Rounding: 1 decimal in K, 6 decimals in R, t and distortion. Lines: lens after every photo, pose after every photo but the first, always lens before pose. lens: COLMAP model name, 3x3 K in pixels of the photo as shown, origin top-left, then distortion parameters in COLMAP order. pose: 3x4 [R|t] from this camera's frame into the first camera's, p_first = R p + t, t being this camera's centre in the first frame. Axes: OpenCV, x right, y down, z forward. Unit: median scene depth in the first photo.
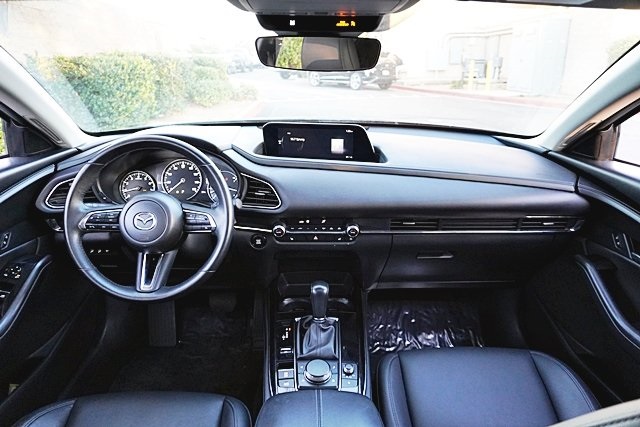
lens RADIAL K [[424.4, 0, 320.5], [0, 424.4, 208.2], [0, 0, 1]] dist [-0.040063, 0.017875]
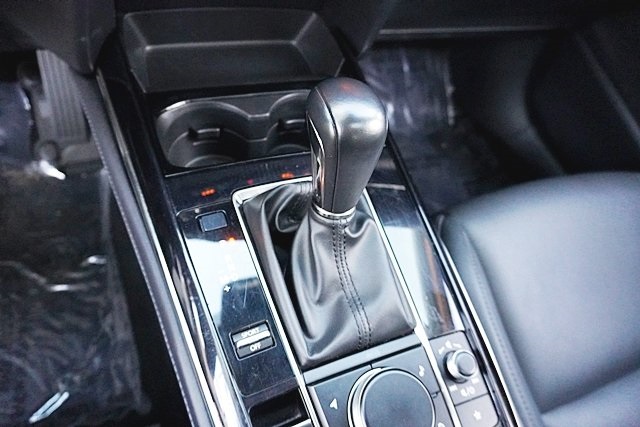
lens RADIAL K [[424.4, 0, 326.3], [0, 424.4, 216.0], [0, 0, 1]] dist [-0.040063, 0.017875]
pose [[0.905451, -0.159206, 0.393462, -0.116614], [-0.123850, 0.787552, 0.603674, 0.070228], [-0.405981, -0.595327, 0.693372, 0.692084]]
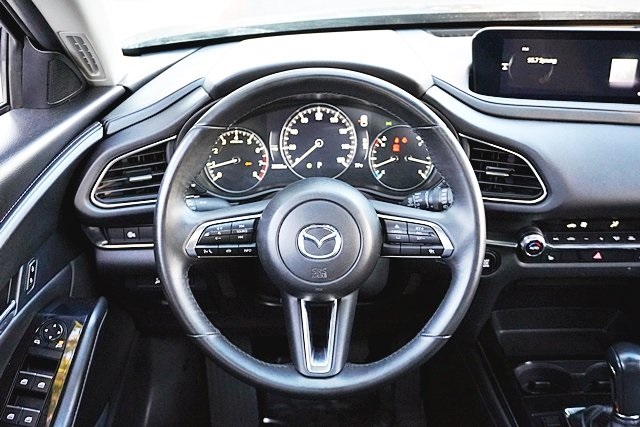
lens RADIAL K [[704.0, 0, 316.5], [0, 704.0, 212.1], [0, 0, 1]] dist [-0.003961, 0.000000]
pose [[0.999205, -0.009576, -0.038706, -0.310970], [0.013416, 0.994875, 0.100221, -0.071911], [0.037548, -0.100660, 0.994212, 0.128454]]
